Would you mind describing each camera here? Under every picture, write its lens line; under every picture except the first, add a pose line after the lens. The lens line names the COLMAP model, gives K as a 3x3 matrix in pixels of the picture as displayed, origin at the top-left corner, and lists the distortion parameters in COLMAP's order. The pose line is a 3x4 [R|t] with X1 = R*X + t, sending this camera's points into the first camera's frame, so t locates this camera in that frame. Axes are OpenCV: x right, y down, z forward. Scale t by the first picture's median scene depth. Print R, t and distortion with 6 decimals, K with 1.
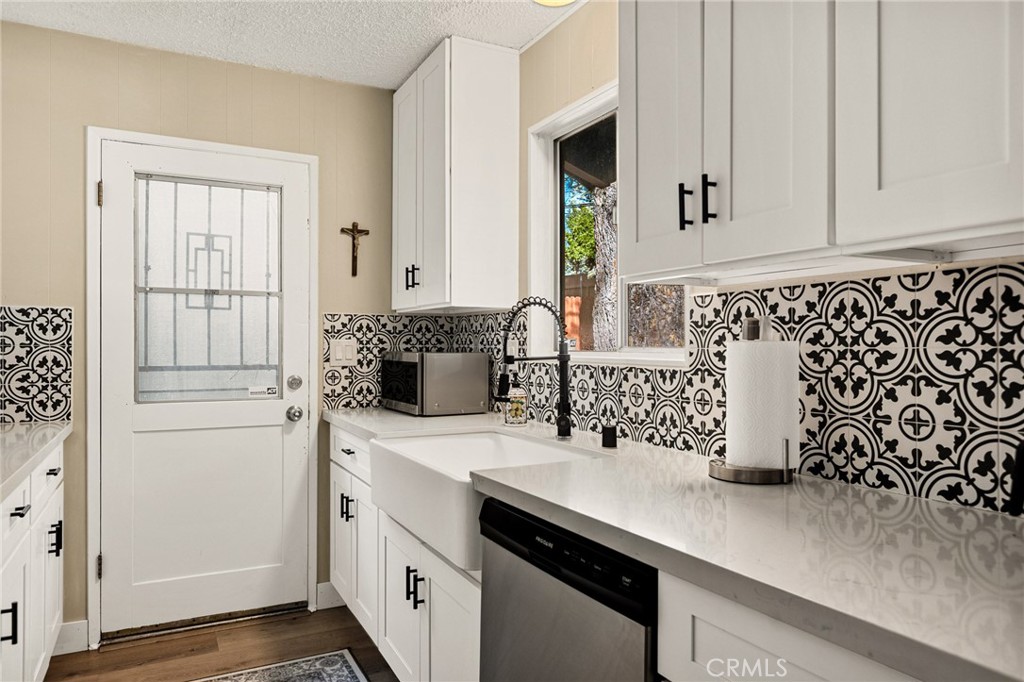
lens RADIAL K [[685.9, 0, 513.6], [0, 685.9, 347.0], [0, 0, 1]] dist [0.002027, 0.002970]
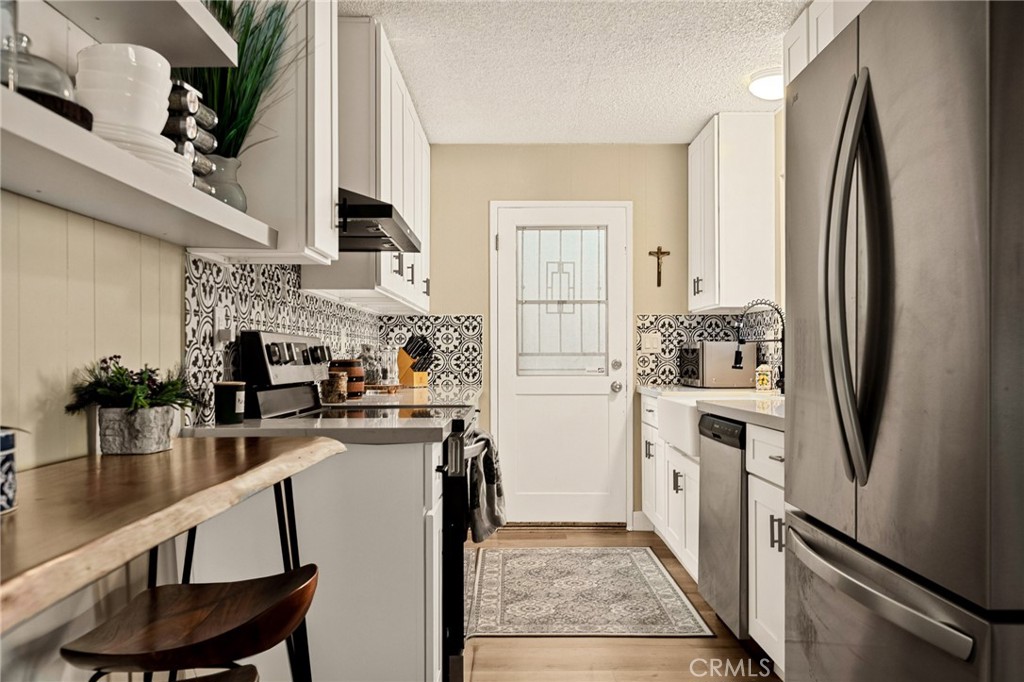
lens RADIAL K [[817.9, 0, 511.2], [0, 817.9, 337.7], [0, 0, 1]] dist [-0.009112, -0.001114]
pose [[0.887600, -0.012991, -0.460432, 0.262315], [0.002081, 0.999705, -0.024195, 0.037427], [0.460610, 0.020517, 0.887365, -0.588180]]
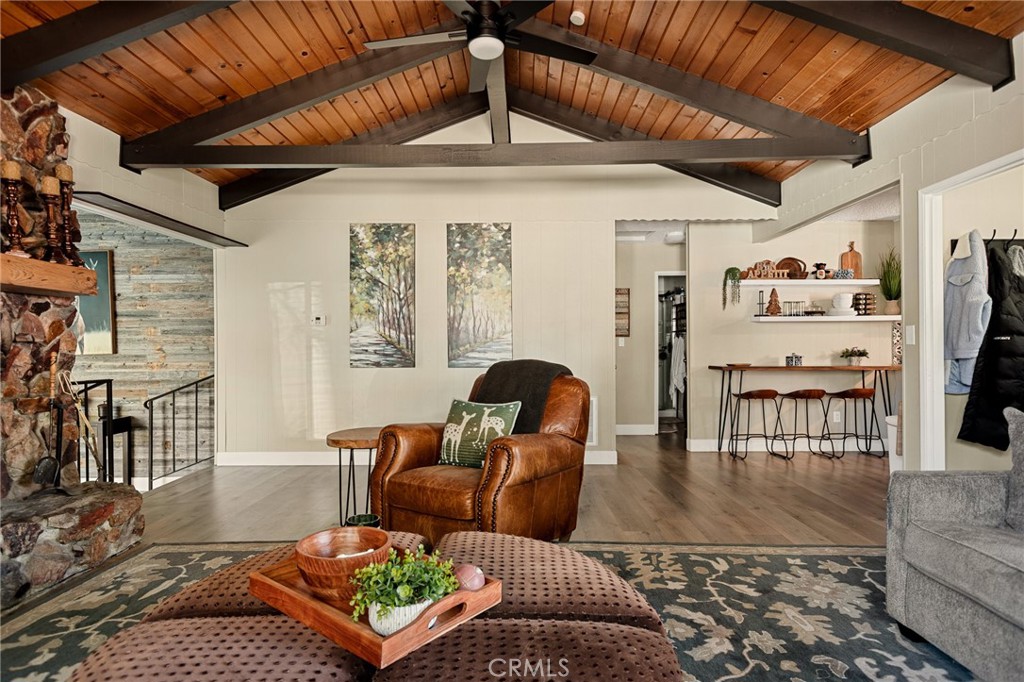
lens RADIAL K [[564.2, 0, 502.0], [0, 564.2, 340.3], [0, 0, 1]] dist [-0.005895, -0.002813]
pose [[-0.491146, -0.011531, -0.871001, 2.037903], [0.002394, 0.999891, -0.014588, 0.037882], [0.871074, -0.009250, -0.491065, -0.338807]]
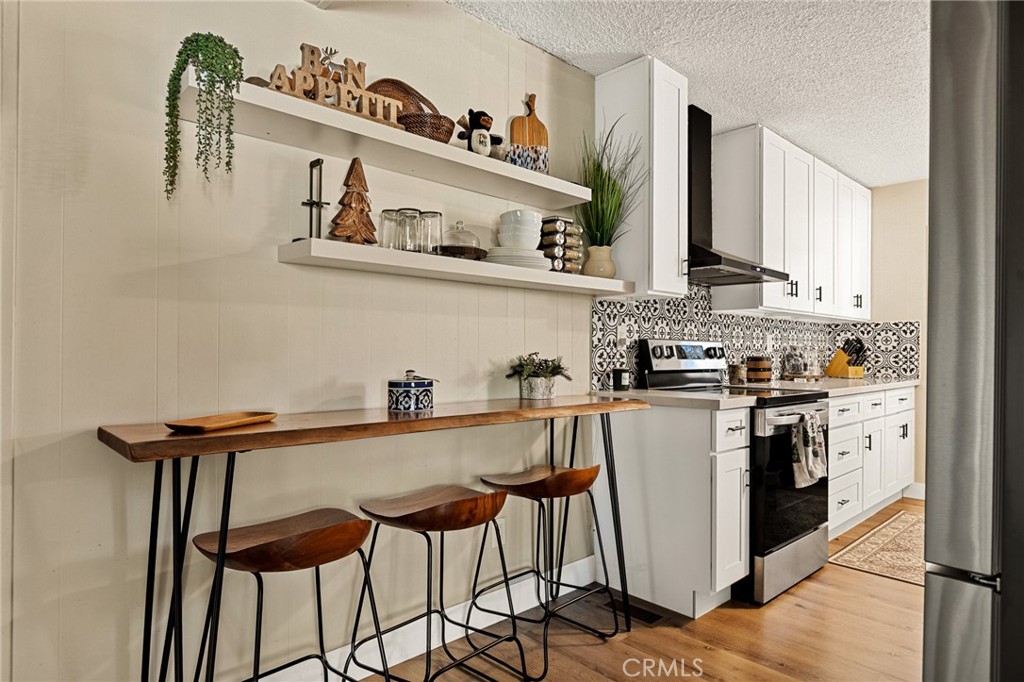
lens RADIAL K [[564.2, 0, 506.5], [0, 564.2, 347.0], [0, 0, 1]] dist [-0.005895, -0.002813]
pose [[0.253400, -0.006677, -0.967338, 0.525760], [-0.008030, 0.999927, -0.009005, 0.035504], [0.967328, 0.010050, 0.253328, -0.467154]]
